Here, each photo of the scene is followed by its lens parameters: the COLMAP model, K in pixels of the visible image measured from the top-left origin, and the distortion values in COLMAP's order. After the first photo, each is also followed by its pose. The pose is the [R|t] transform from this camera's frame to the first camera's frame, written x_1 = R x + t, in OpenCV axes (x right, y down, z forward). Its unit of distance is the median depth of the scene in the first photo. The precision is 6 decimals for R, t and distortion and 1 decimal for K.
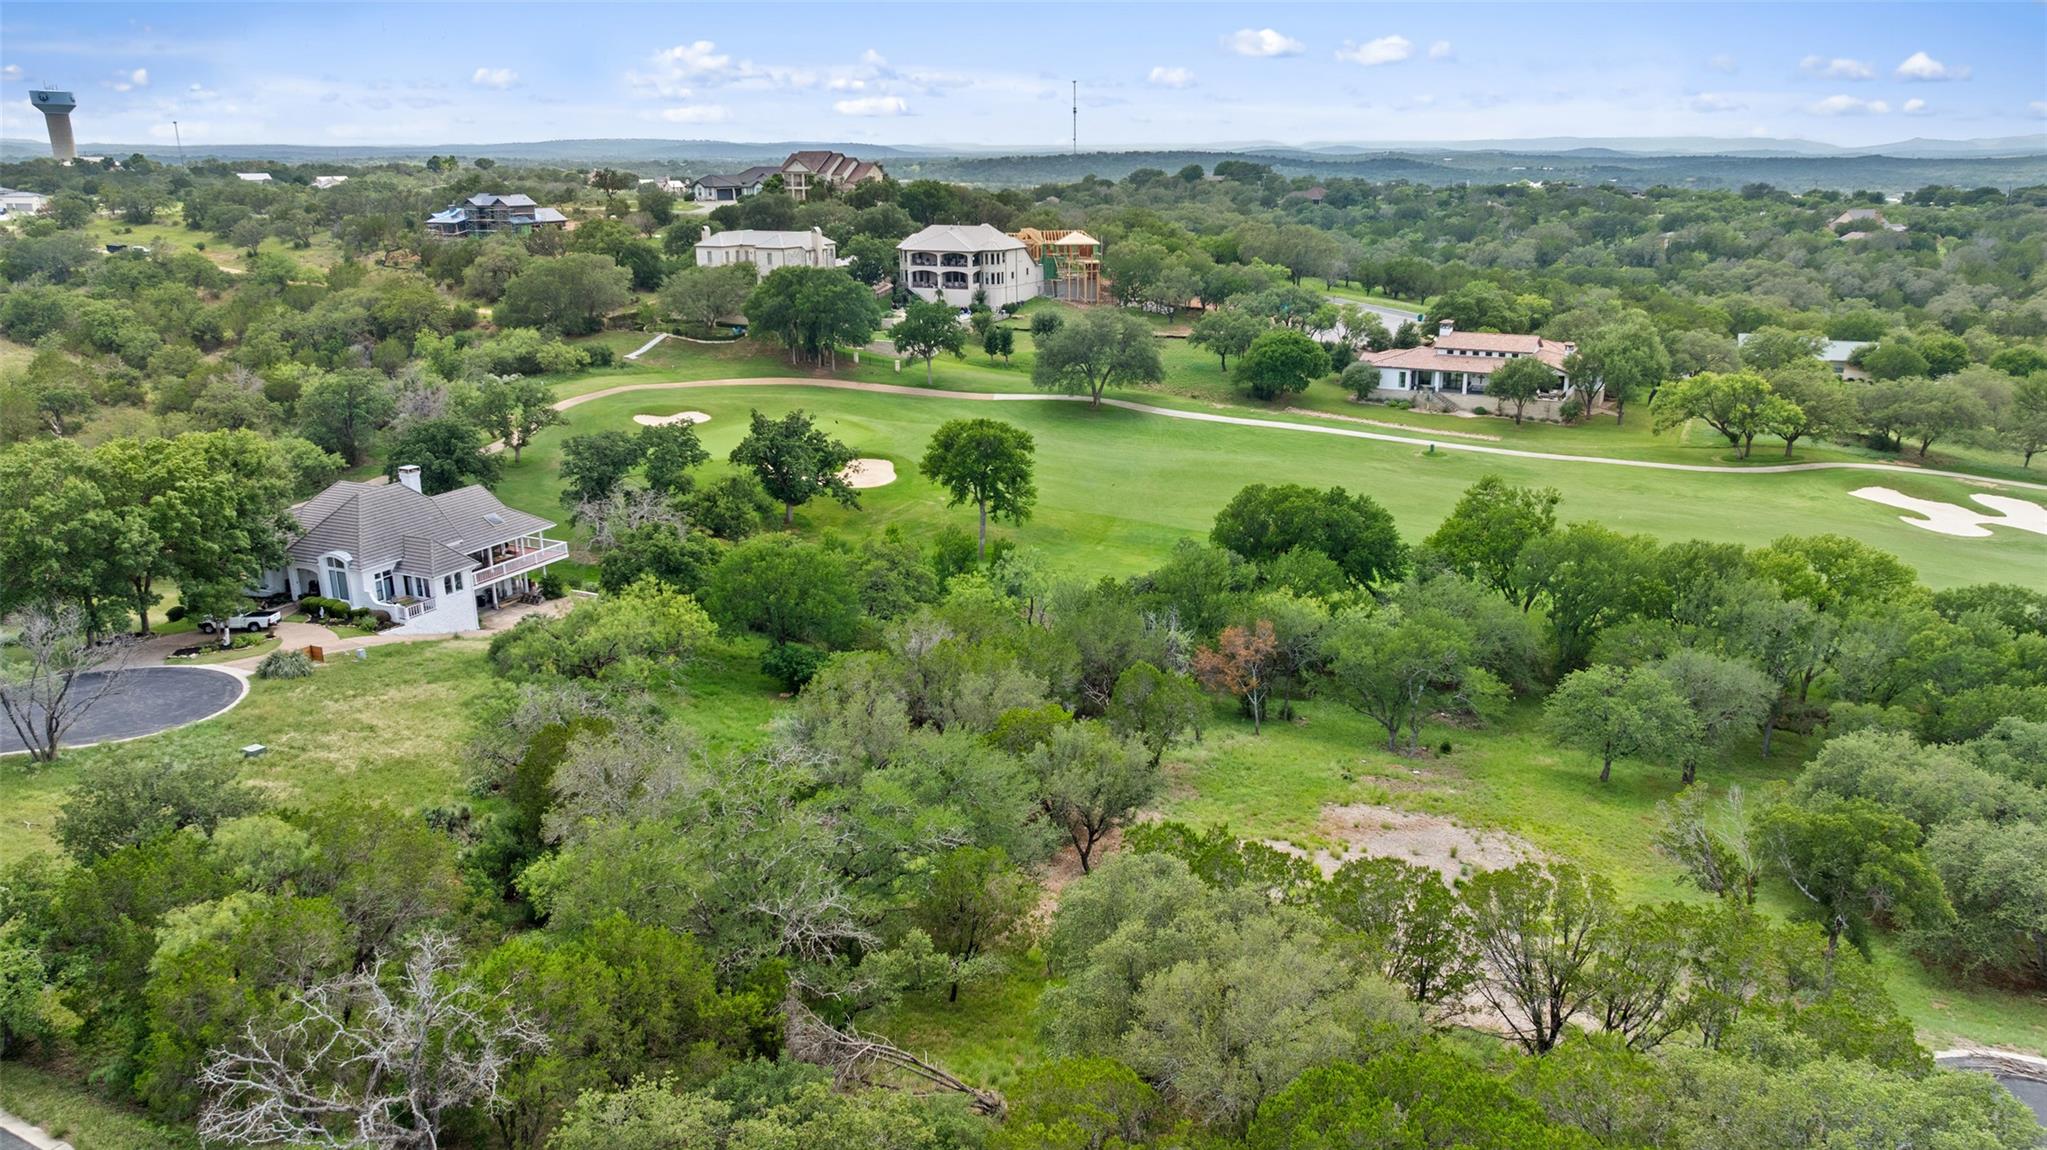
lens RADIAL K [[1427.7, 0, 1039.8], [0, 1427.7, 579.2], [0, 0, 1]] dist [-0.010228, -0.007337]
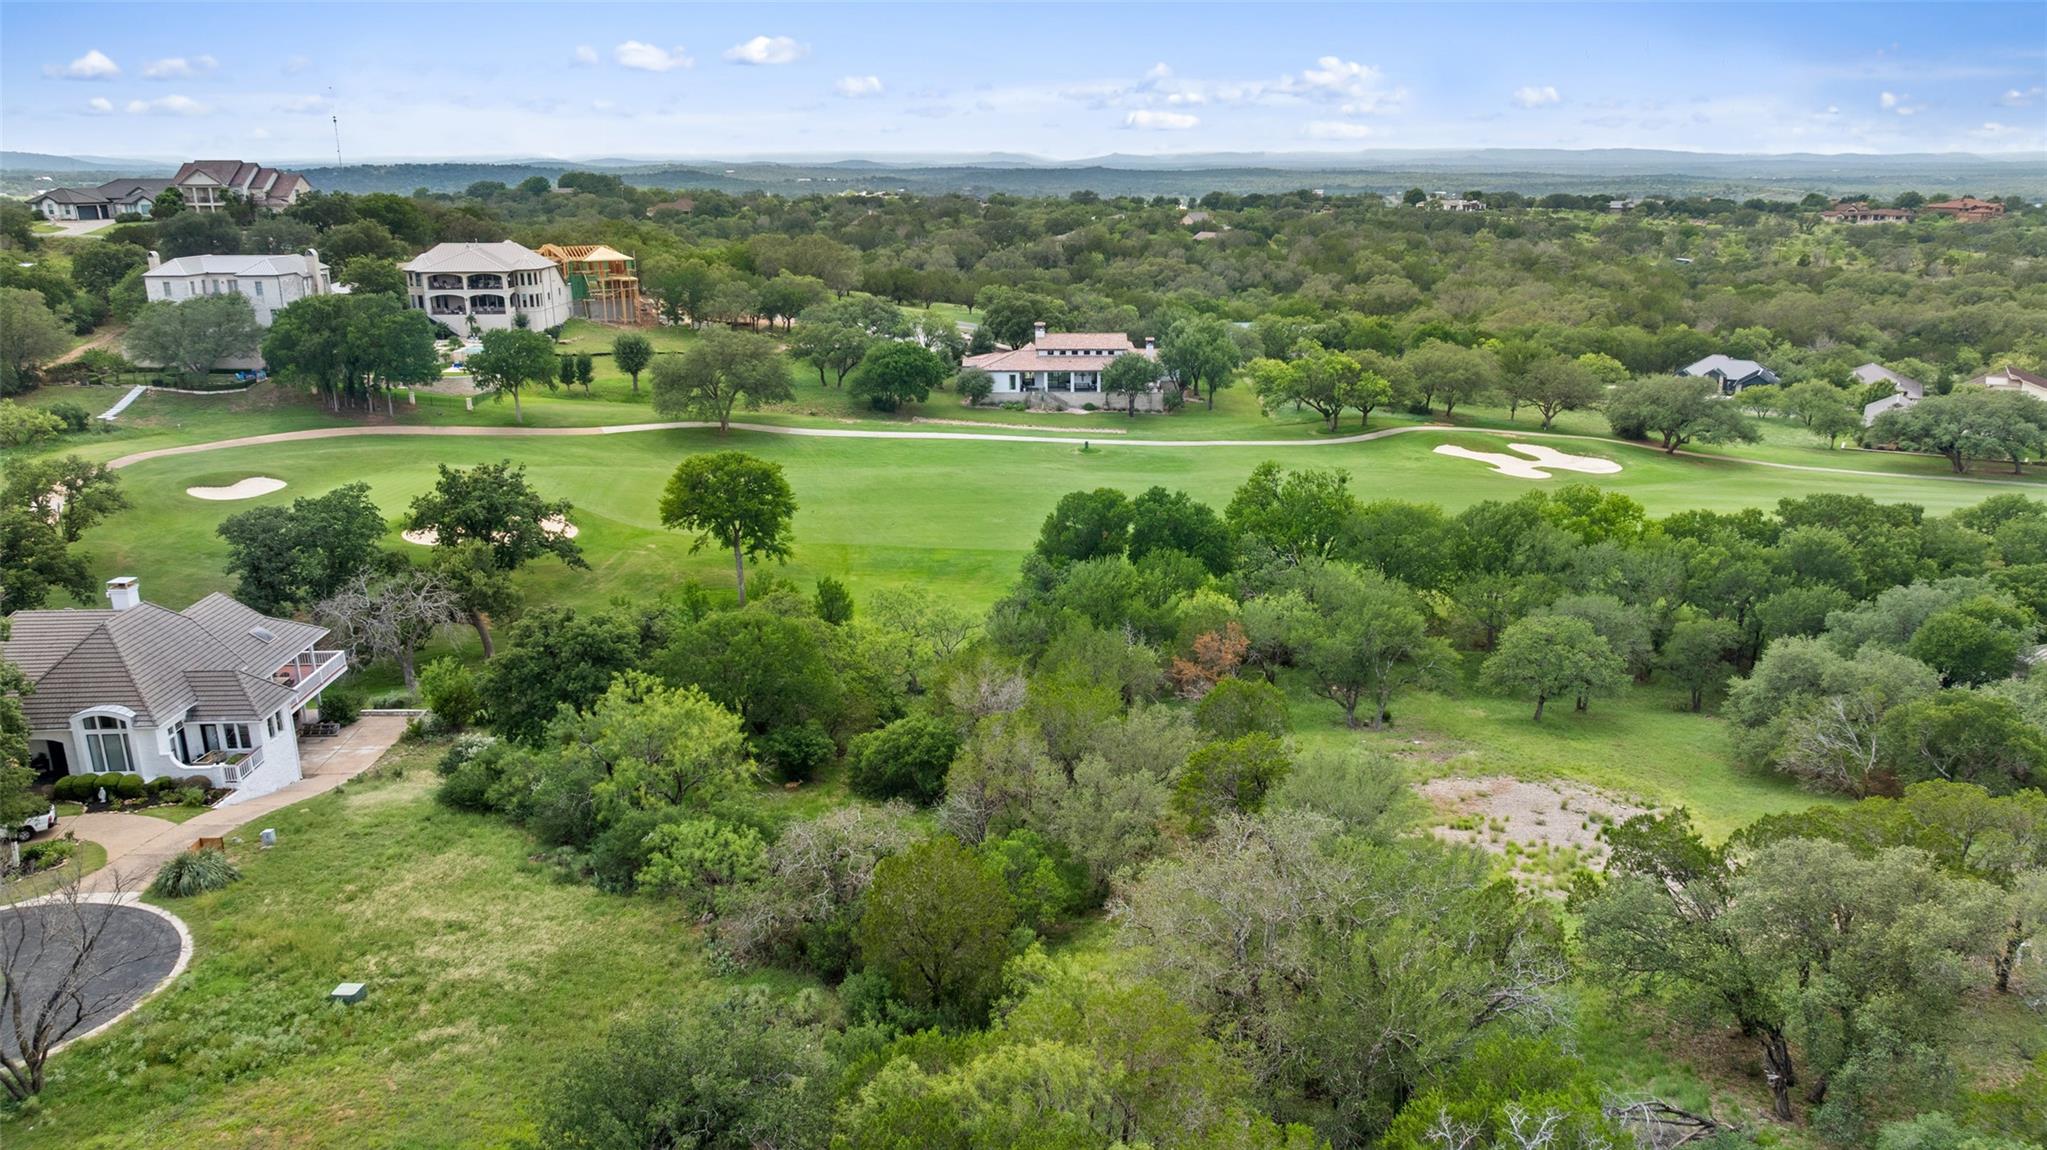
lens RADIAL K [[1427.7, 0, 1039.8], [0, 1427.7, 579.2], [0, 0, 1]] dist [-0.010228, -0.007337]
pose [[0.888914, -0.124902, 0.440717, -0.198002], [0.128452, 0.991474, 0.021905, -0.019806], [-0.439696, 0.037139, 0.897379, 0.078301]]
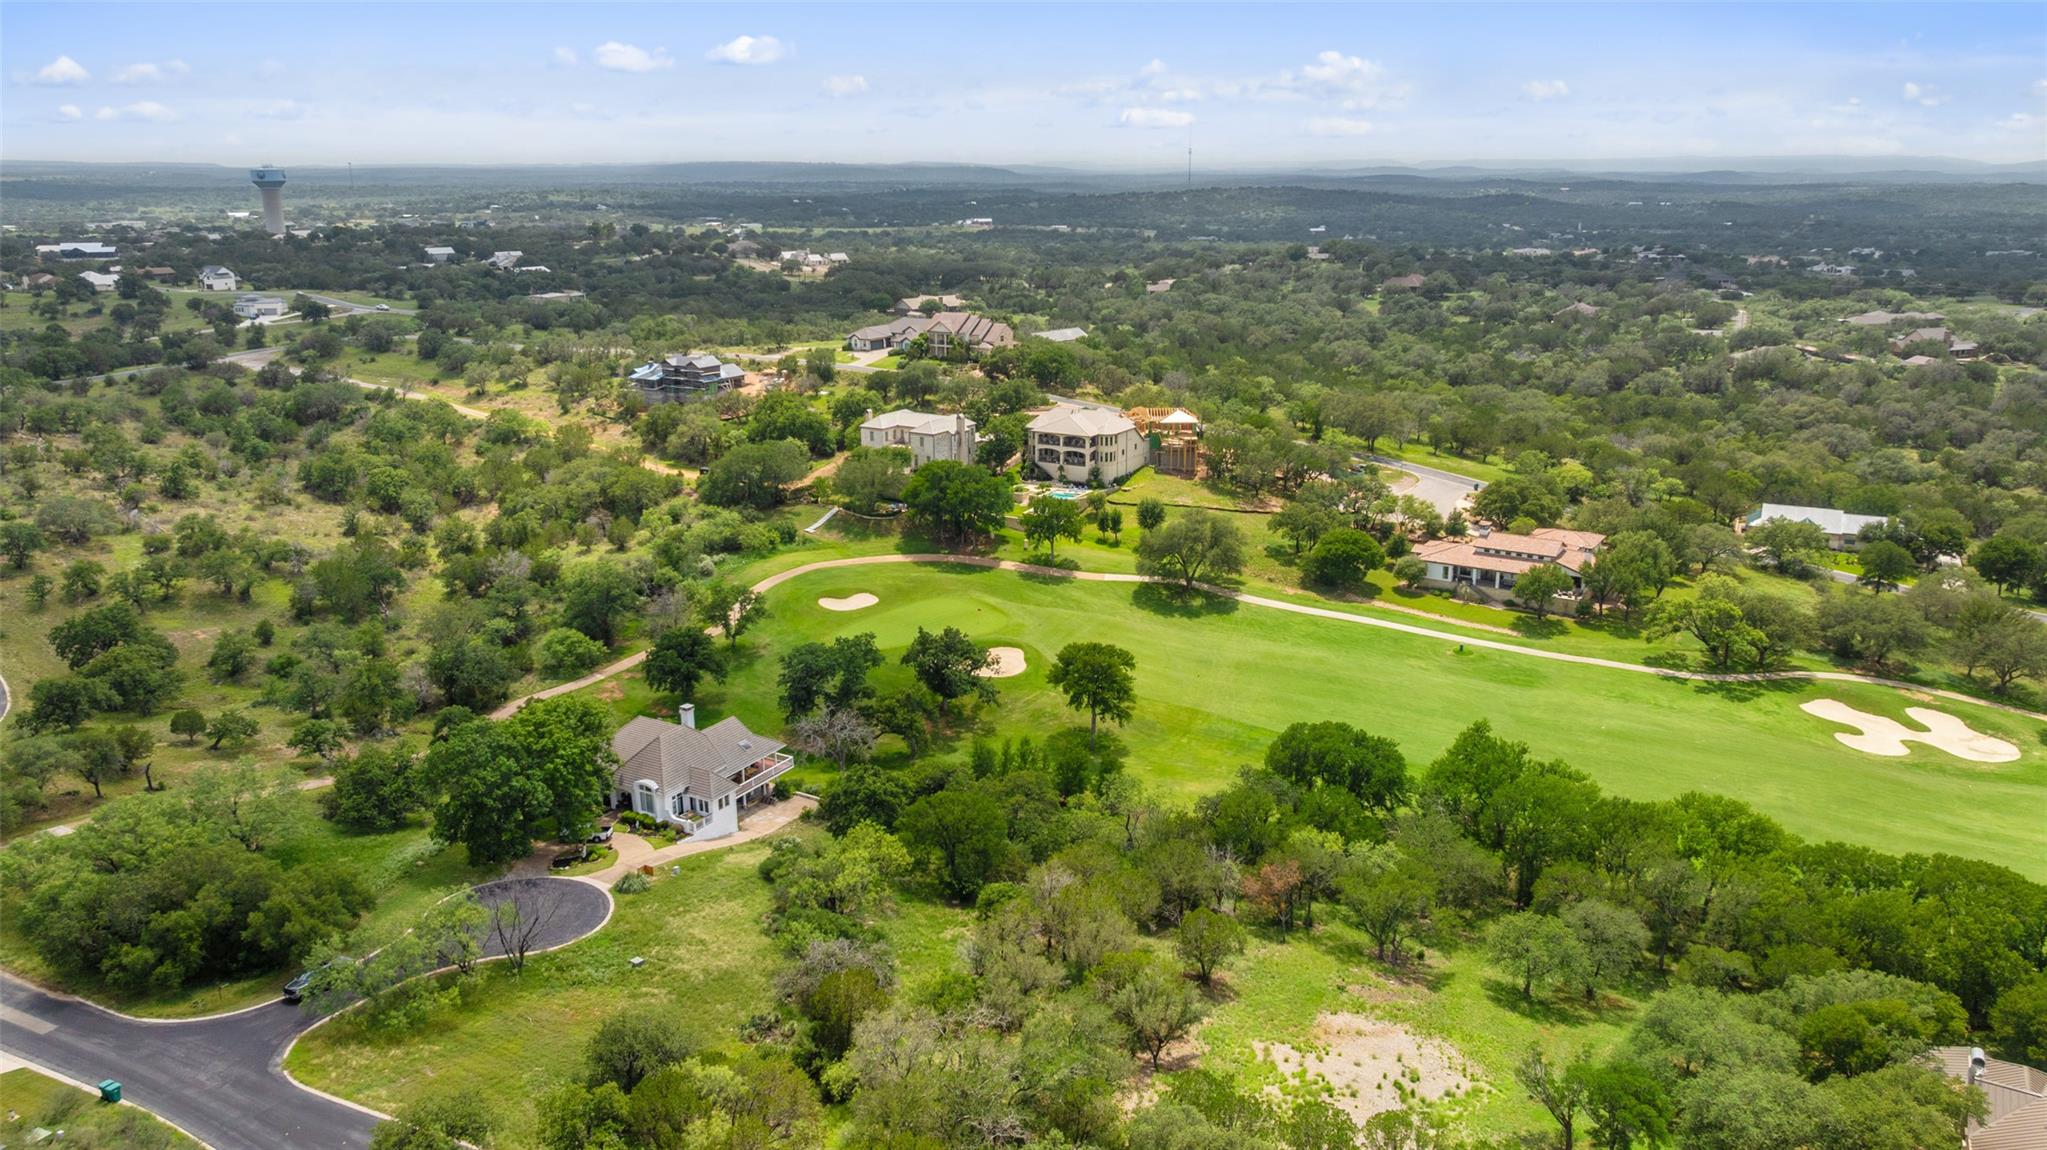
lens RADIAL K [[1403.6, 0, 1039.0], [0, 1403.6, 581.7], [0, 0, 1]] dist [-0.014268, -0.002274]
pose [[0.996809, 0.023416, -0.076312, 0.003344], [-0.024283, 0.999651, -0.010449, -0.111914], [0.076041, 0.012269, 0.997029, -0.202120]]
